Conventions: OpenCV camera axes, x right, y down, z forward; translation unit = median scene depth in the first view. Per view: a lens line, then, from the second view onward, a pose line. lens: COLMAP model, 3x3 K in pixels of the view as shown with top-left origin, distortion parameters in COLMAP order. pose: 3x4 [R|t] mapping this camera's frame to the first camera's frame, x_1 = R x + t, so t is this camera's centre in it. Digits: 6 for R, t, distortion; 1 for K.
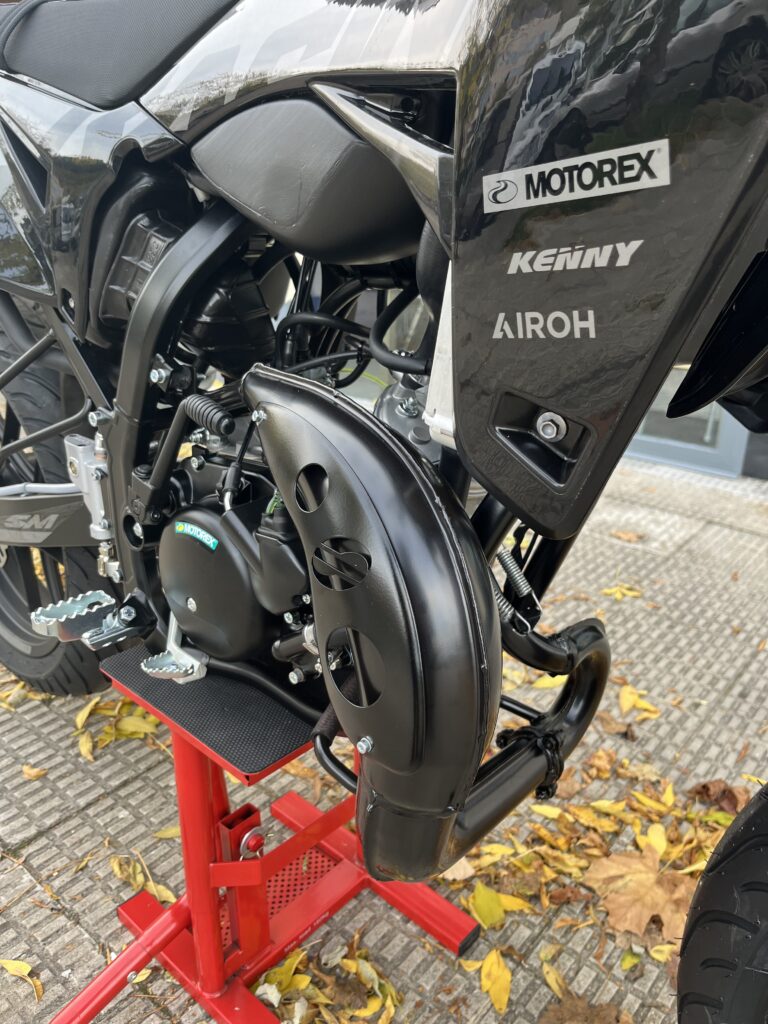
lens RADIAL K [[772.6, 0, 376.0], [0, 772.6, 528.1], [0, 0, 1]] dist [0.065442, -0.091432]
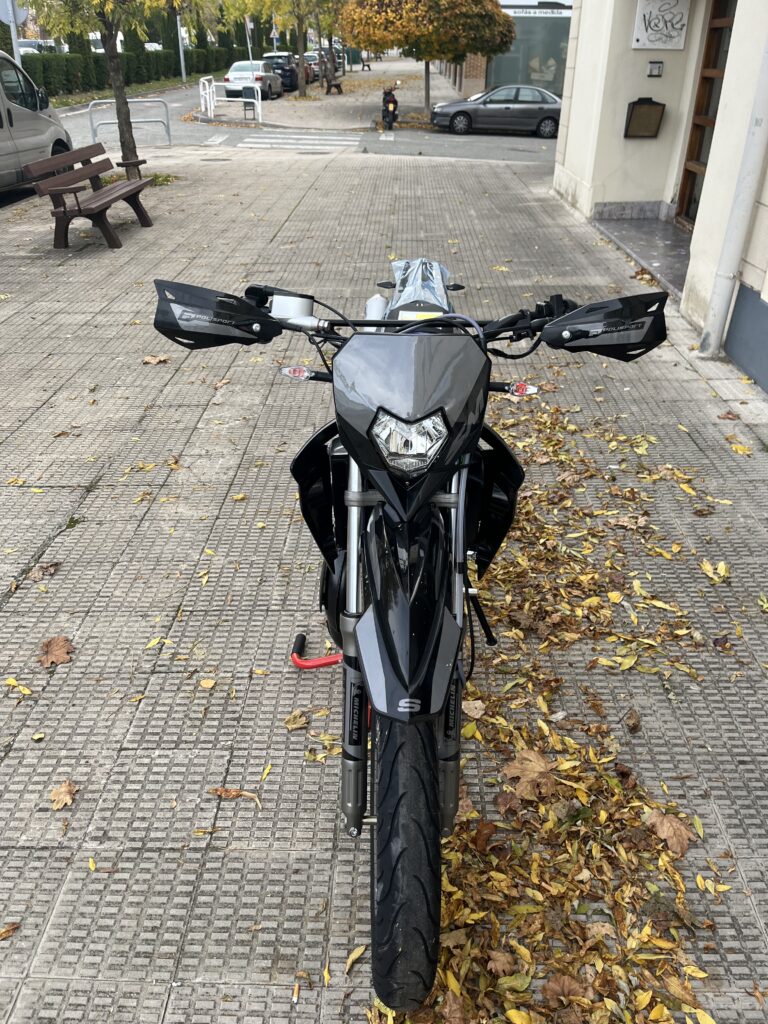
lens RADIAL K [[772.6, 0, 376.5], [0, 772.6, 518.2], [0, 0, 1]] dist [0.065442, -0.091432]
pose [[0.617947, 0.379972, -0.688305, 1.246014], [-0.272700, 0.924698, 0.265646, -0.571616], [0.737412, 0.023546, 0.675033, -0.676715]]
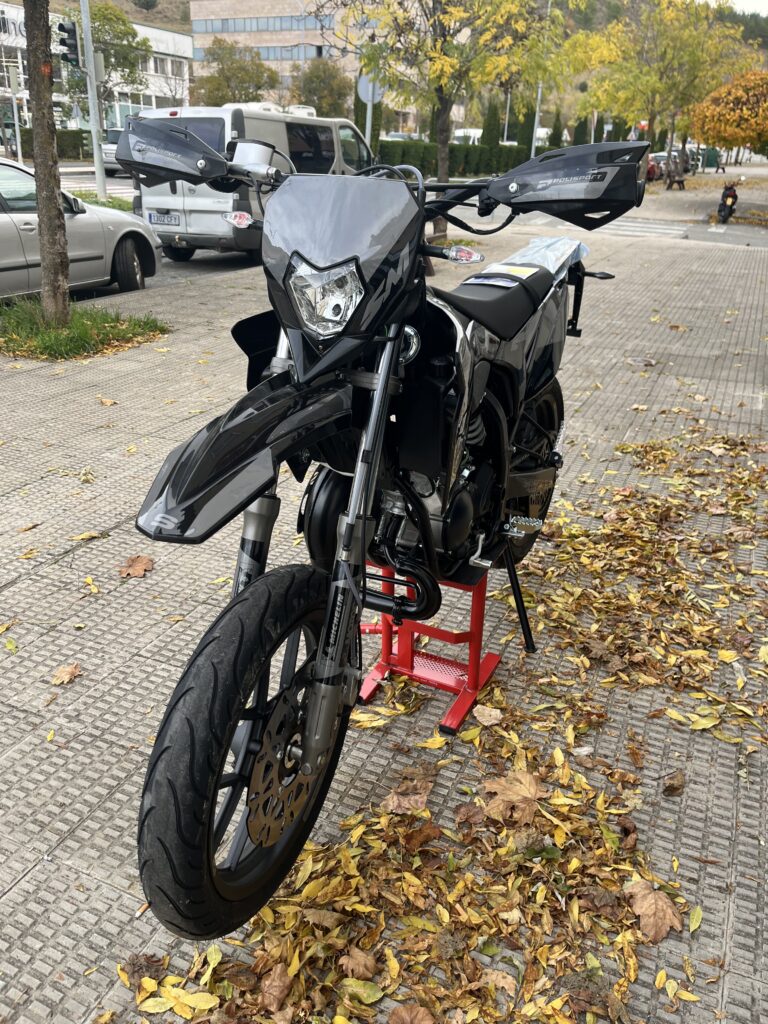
lens RADIAL K [[772.6, 0, 378.8], [0, 772.6, 519.8], [0, 0, 1]] dist [0.065442, -0.091432]
pose [[0.264067, 0.395597, -0.879643, 1.523692], [-0.371949, 0.883239, 0.285556, -0.428819], [0.889901, 0.251776, 0.380376, -0.049072]]
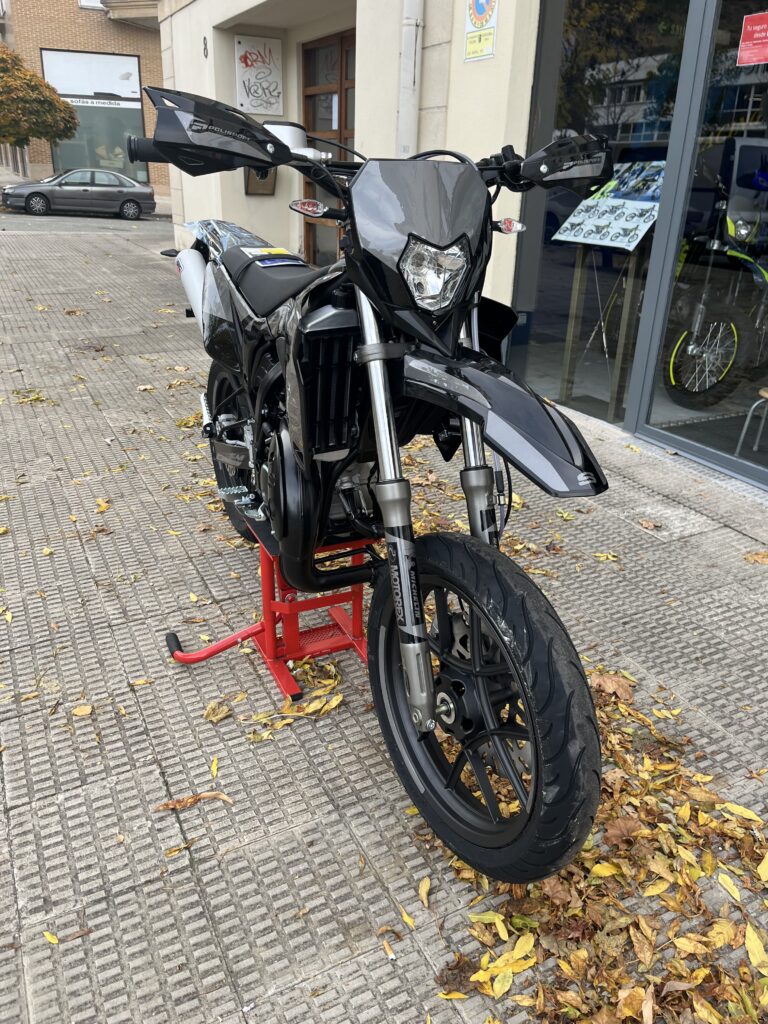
lens RADIAL K [[772.6, 0, 380.2], [0, 772.6, 519.9], [0, 0, 1]] dist [0.065442, -0.091432]
pose [[0.921199, 0.166614, -0.351613, 0.759653], [-0.151695, 0.985962, 0.069774, -0.044666], [0.358303, -0.010938, 0.933541, -0.965588]]
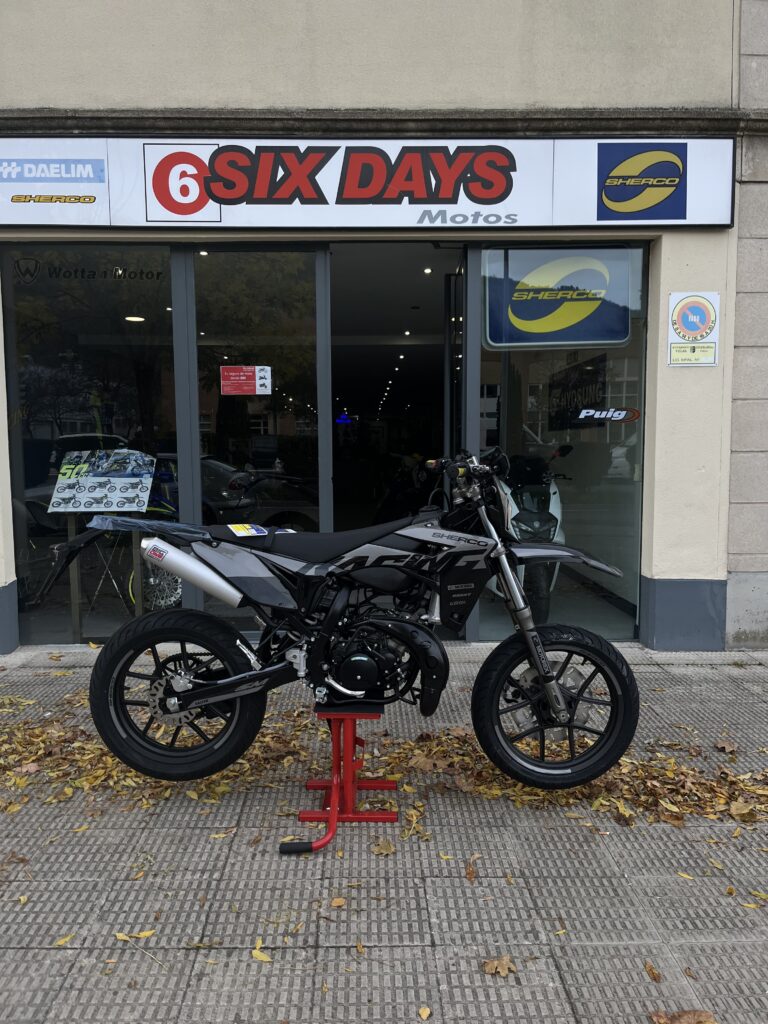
lens RADIAL K [[772.6, 0, 382.0], [0, 772.6, 519.4], [0, 0, 1]] dist [0.065442, -0.091432]
pose [[0.746860, -0.081253, 0.659998, -1.807993], [0.257048, 0.950634, -0.173845, 0.033757], [-0.613291, 0.299489, 0.730877, -1.501918]]
